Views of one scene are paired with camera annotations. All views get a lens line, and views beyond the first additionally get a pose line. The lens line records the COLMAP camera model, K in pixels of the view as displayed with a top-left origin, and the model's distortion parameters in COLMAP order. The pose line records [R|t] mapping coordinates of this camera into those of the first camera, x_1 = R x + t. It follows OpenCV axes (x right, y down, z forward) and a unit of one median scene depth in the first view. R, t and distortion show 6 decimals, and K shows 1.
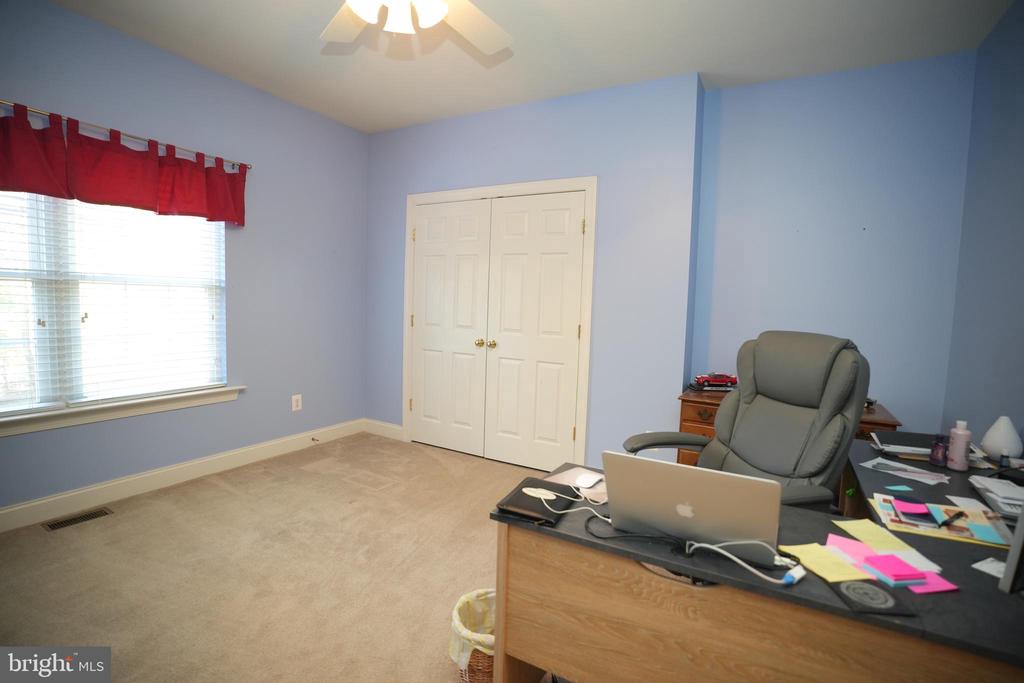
lens RADIAL K [[489.3, 0, 512.0], [0, 489.3, 341.5], [0, 0, 1]] dist [-0.002448, -0.000224]
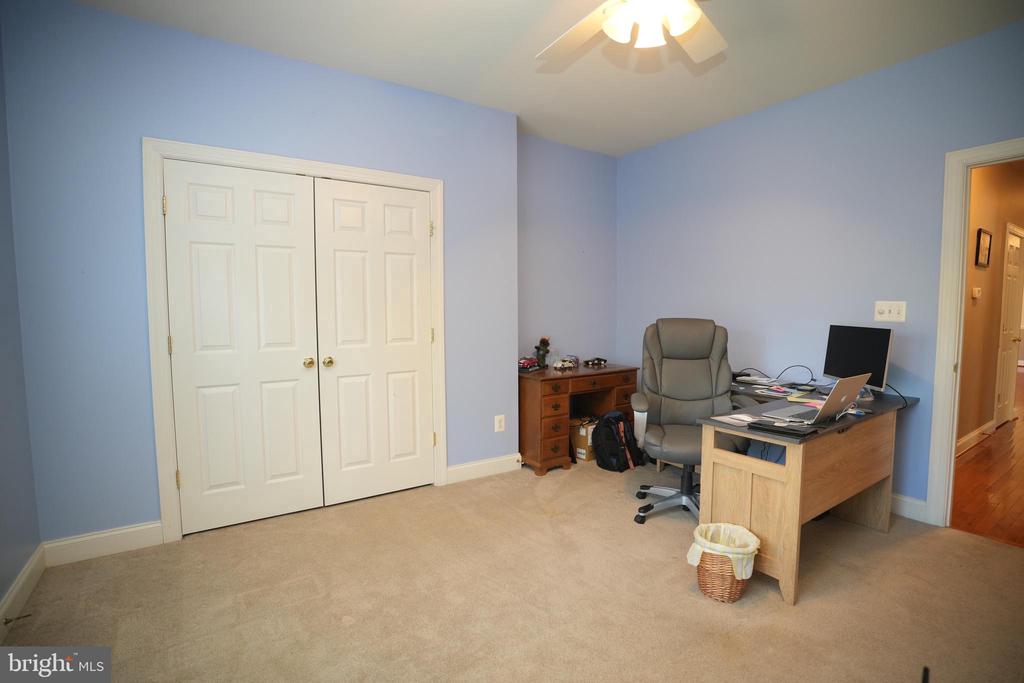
lens RADIAL K [[489.3, 0, 512.0], [0, 489.3, 341.5], [0, 0, 1]] dist [-0.002448, -0.000224]
pose [[0.460967, -0.098833, 0.881896, -0.609883], [0.092816, 0.993698, 0.062848, -0.050209], [-0.882550, 0.052883, 0.467236, 0.366136]]
